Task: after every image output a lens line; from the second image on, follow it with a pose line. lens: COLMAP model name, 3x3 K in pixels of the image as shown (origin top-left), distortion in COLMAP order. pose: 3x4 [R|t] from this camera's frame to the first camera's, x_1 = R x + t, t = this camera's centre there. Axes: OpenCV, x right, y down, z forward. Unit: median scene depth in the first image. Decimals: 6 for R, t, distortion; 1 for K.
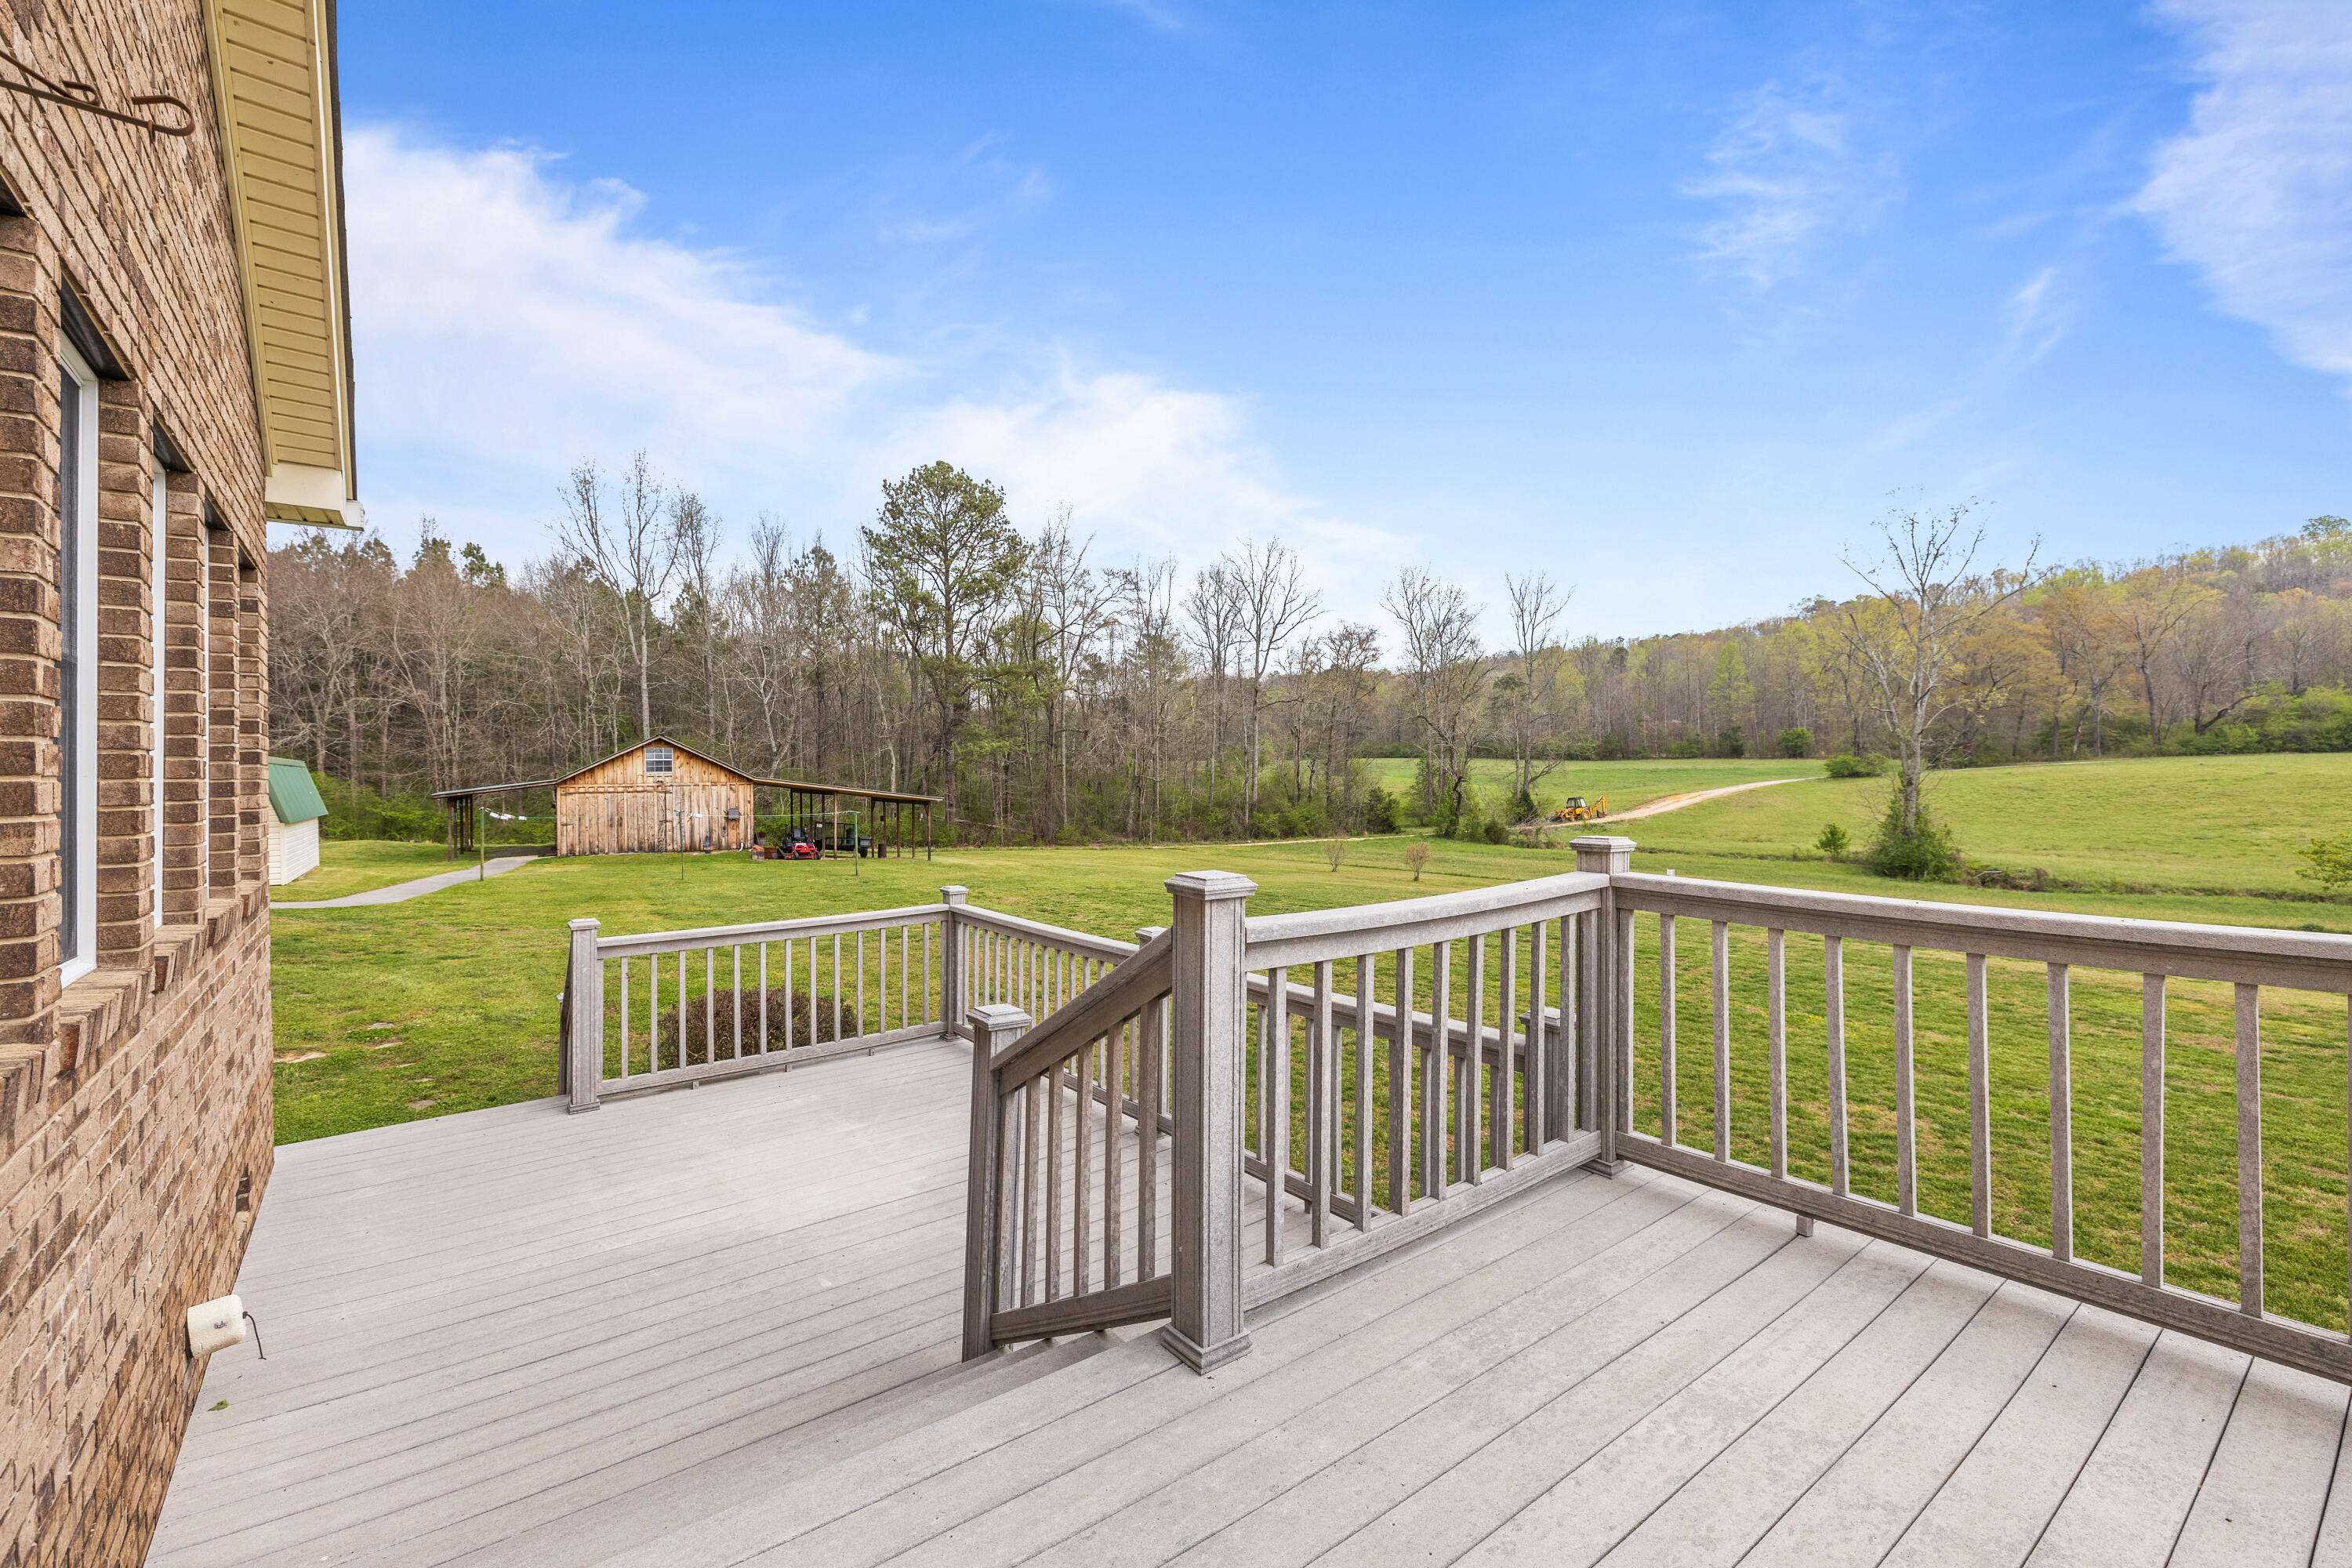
lens RADIAL K [[1008.2, 0, 1182.5], [0, 1008.2, 775.5], [0, 0, 1]] dist [0.001008, 0.000097]
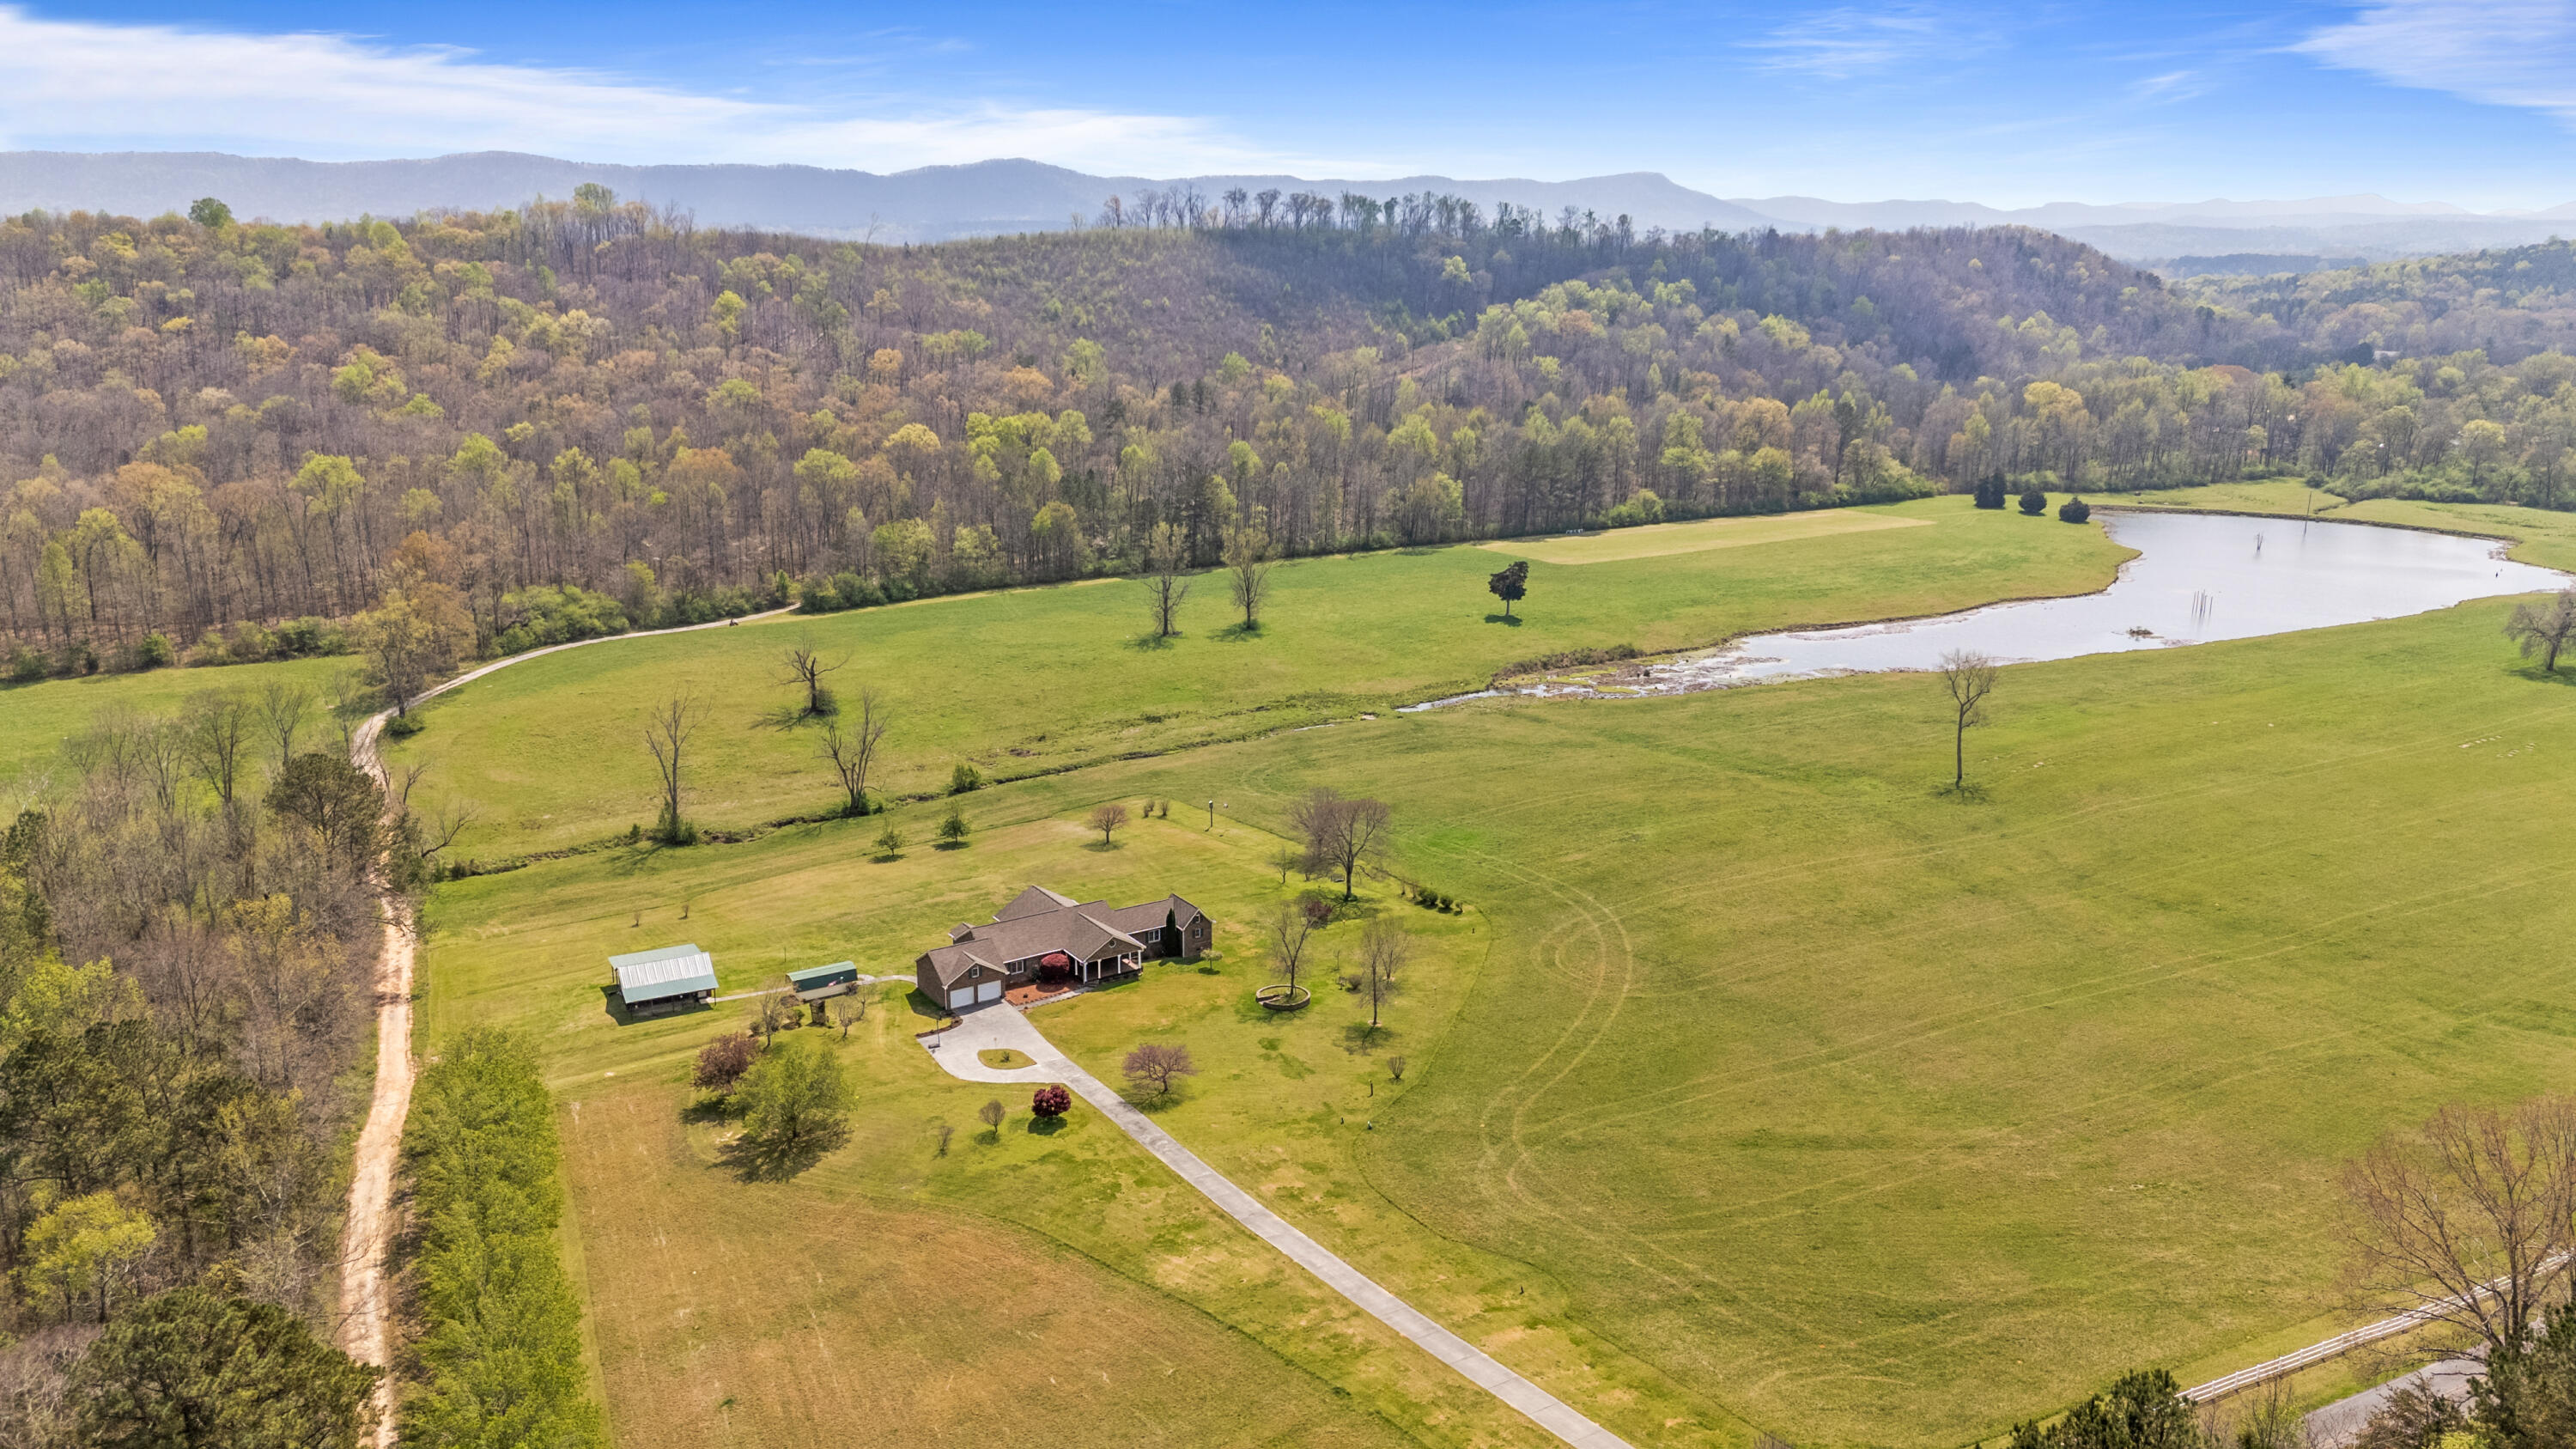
lens RADIAL K [[1883.1, 0, 1296.7], [0, 1883.1, 725.9], [0, 0, 1]] dist [0.125040, -0.180564]
pose [[0.085754, -0.239784, 0.967032, -2.412804], [0.003744, 0.970678, 0.240356, -0.880881], [-0.996309, -0.016991, 0.084137, -0.552443]]
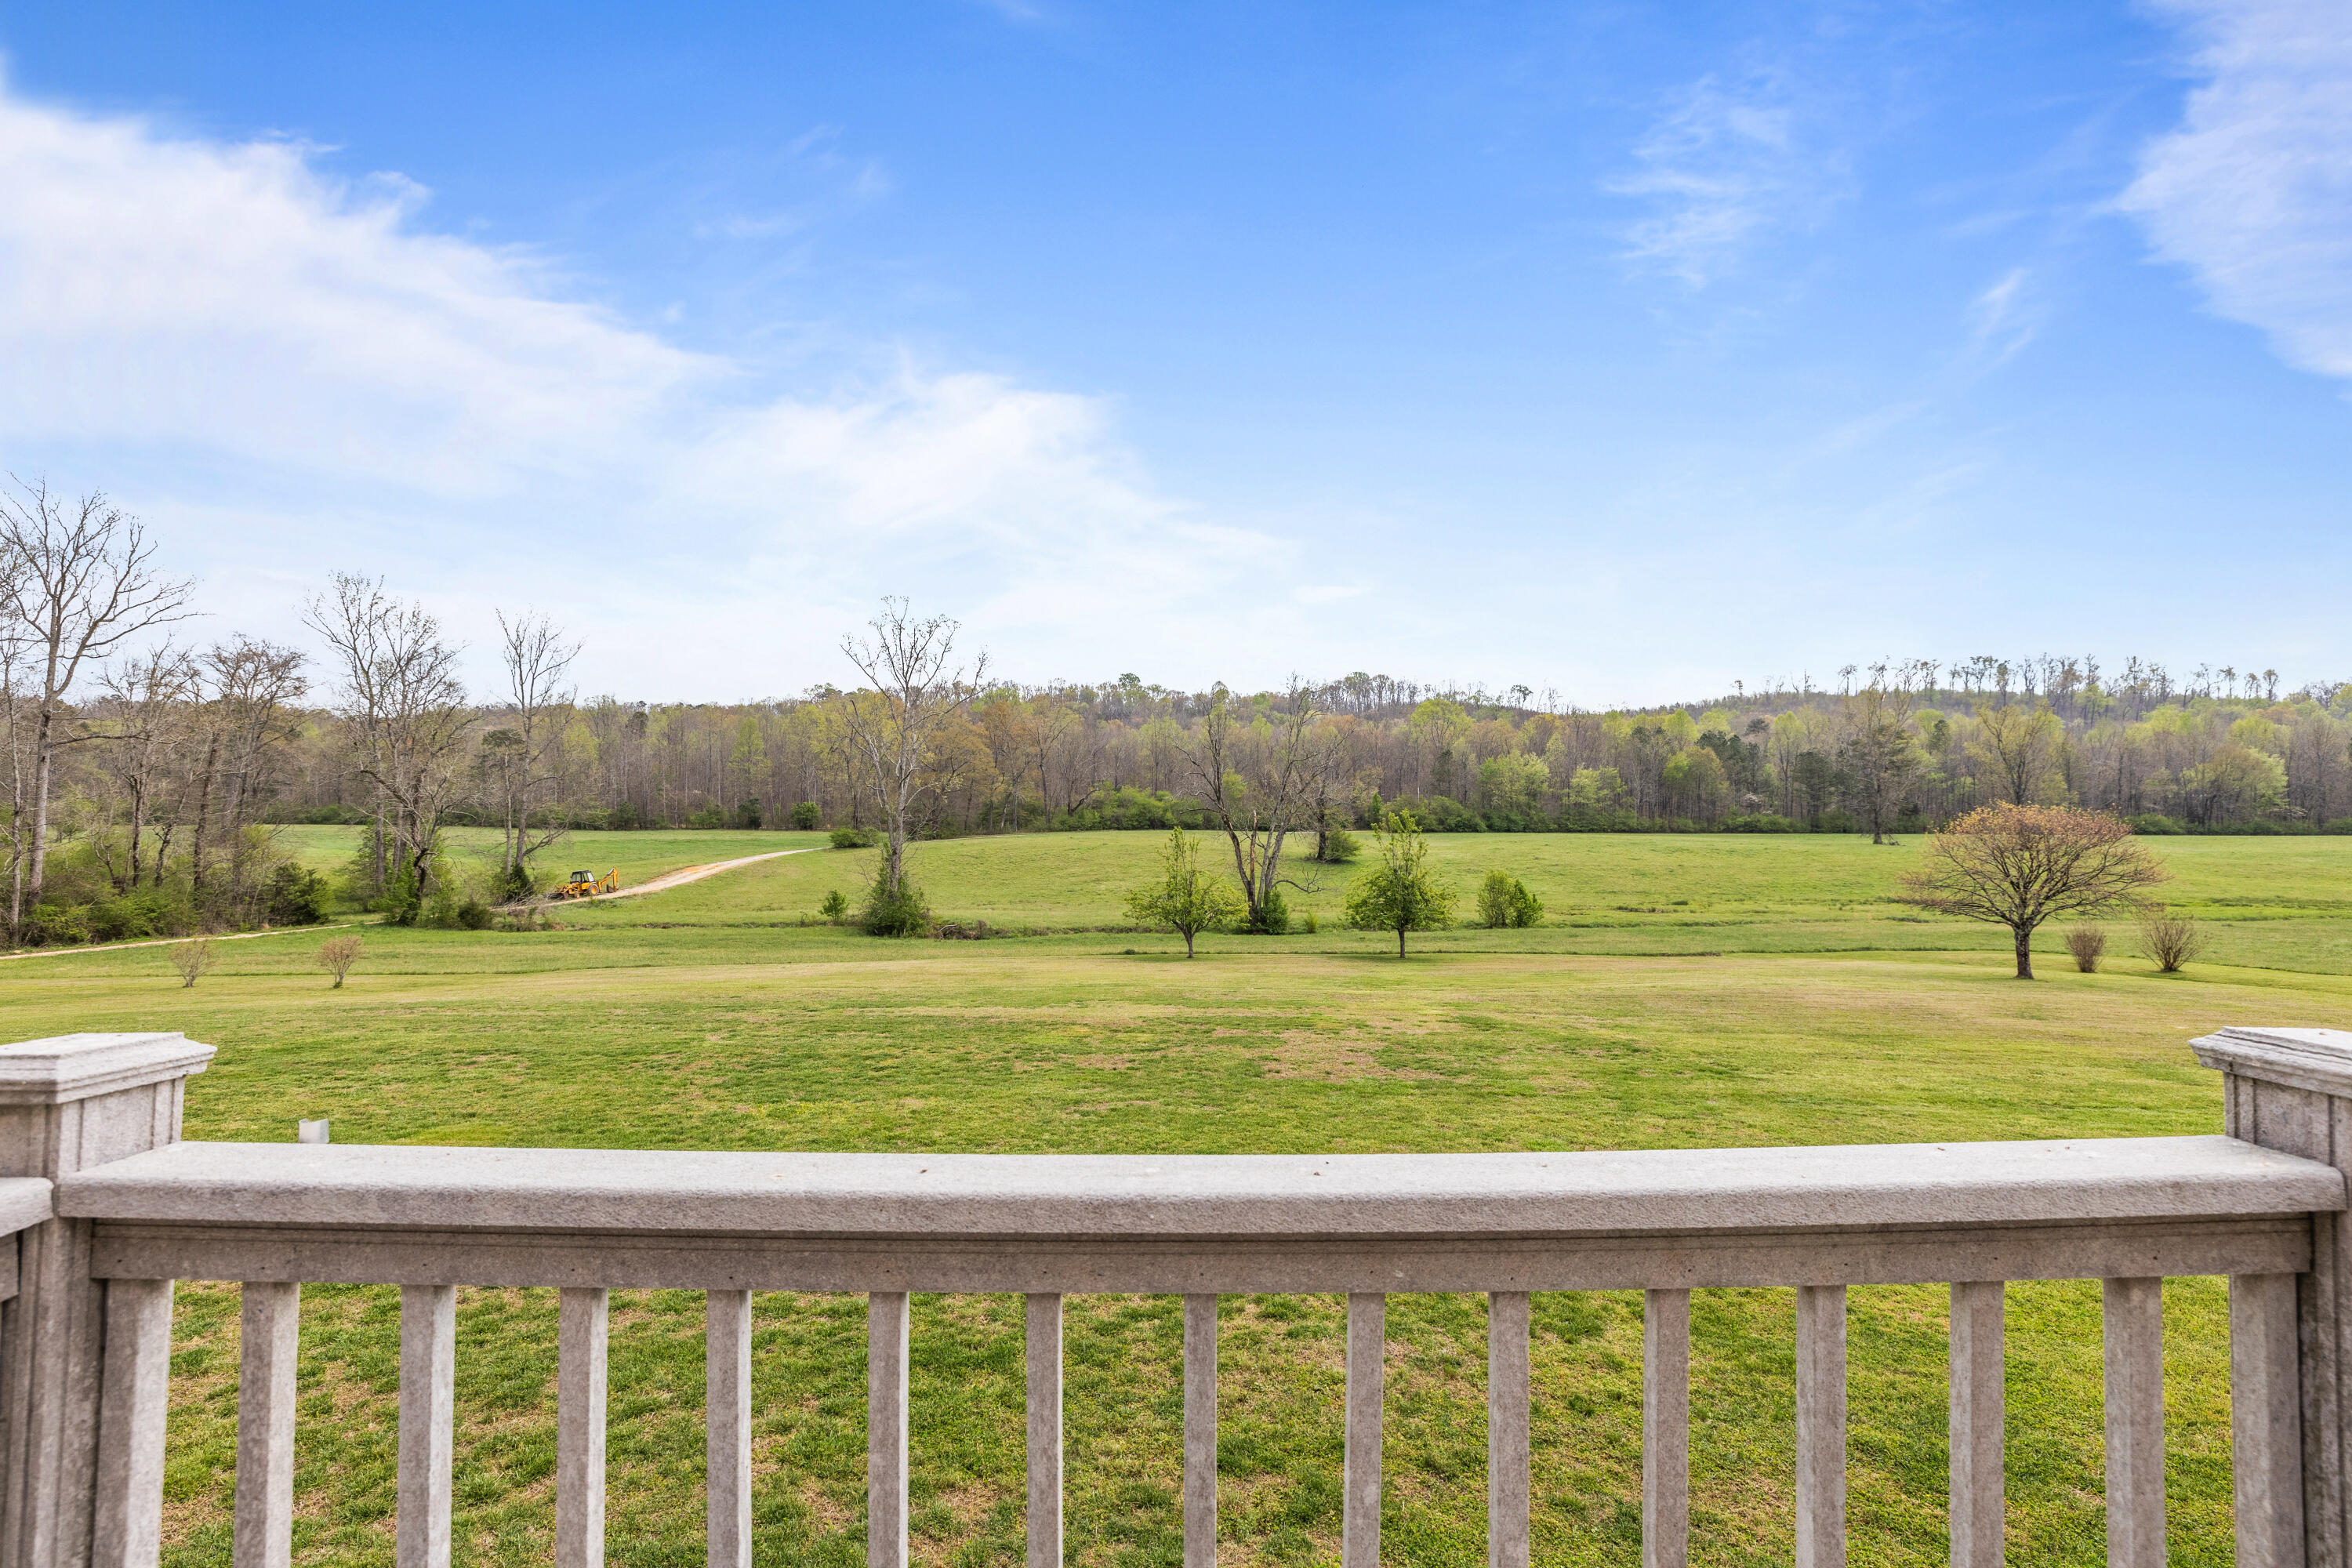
lens RADIAL K [[1013.8, 0, 1185.7], [0, 1013.8, 783.2], [0, 0, 1]] dist [0.002999, 0.000418]
pose [[0.618717, 0.046888, 0.784213, 0.009470], [0.002043, 0.998118, -0.061289, -0.000001], [-0.785611, 0.039523, 0.617457, 0.013342]]
